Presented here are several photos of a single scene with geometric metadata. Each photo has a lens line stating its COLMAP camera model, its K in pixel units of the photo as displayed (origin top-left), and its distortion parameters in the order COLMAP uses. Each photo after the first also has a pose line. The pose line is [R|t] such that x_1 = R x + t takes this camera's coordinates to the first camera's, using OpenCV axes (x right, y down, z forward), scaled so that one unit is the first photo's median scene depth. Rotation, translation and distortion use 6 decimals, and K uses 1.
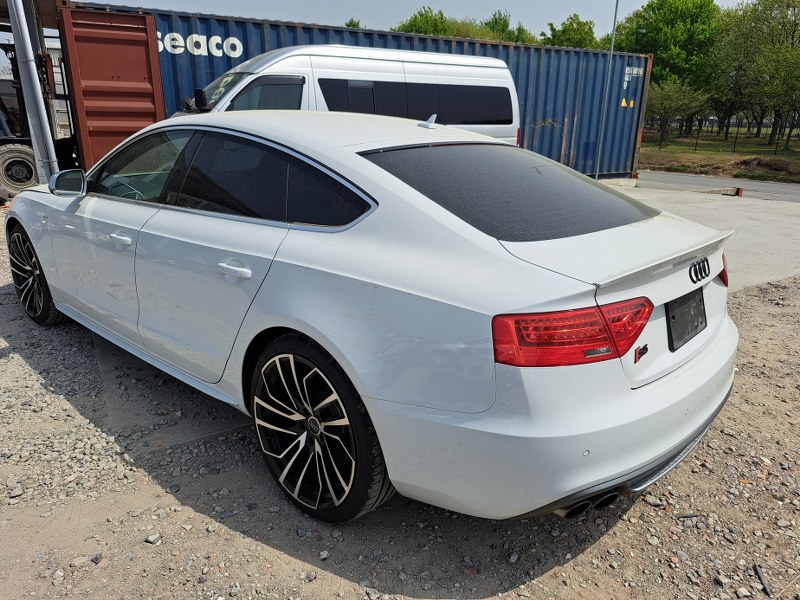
lens RADIAL K [[569.6, 0, 404.0], [0, 569.6, 287.6], [0, 0, 1]] dist [0.085620, -0.100073]
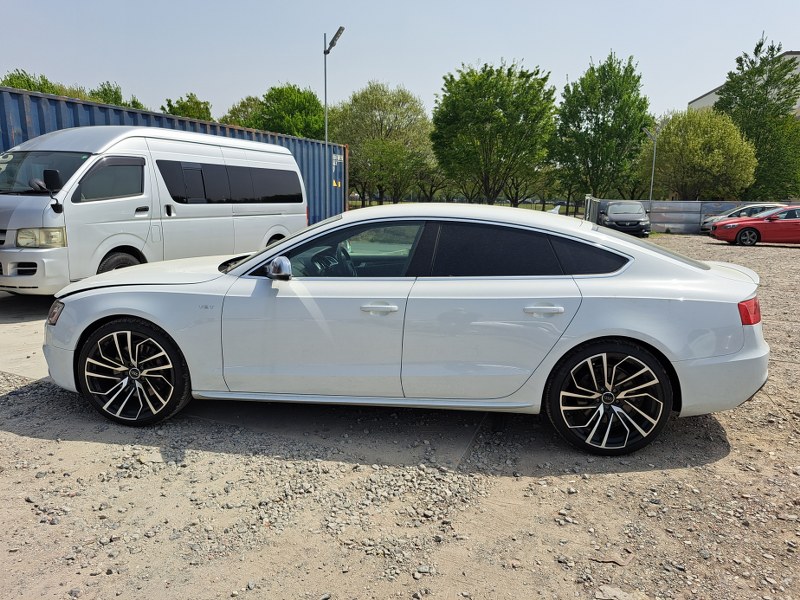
lens RADIAL K [[569.6, 0, 404.0], [0, 569.6, 287.6], [0, 0, 1]] dist [0.085620, -0.100073]
pose [[0.807982, -0.096773, 0.581206, -0.286673], [0.165175, 0.984069, -0.065772, -0.009570], [-0.565582, 0.149143, 0.811094, -0.005900]]
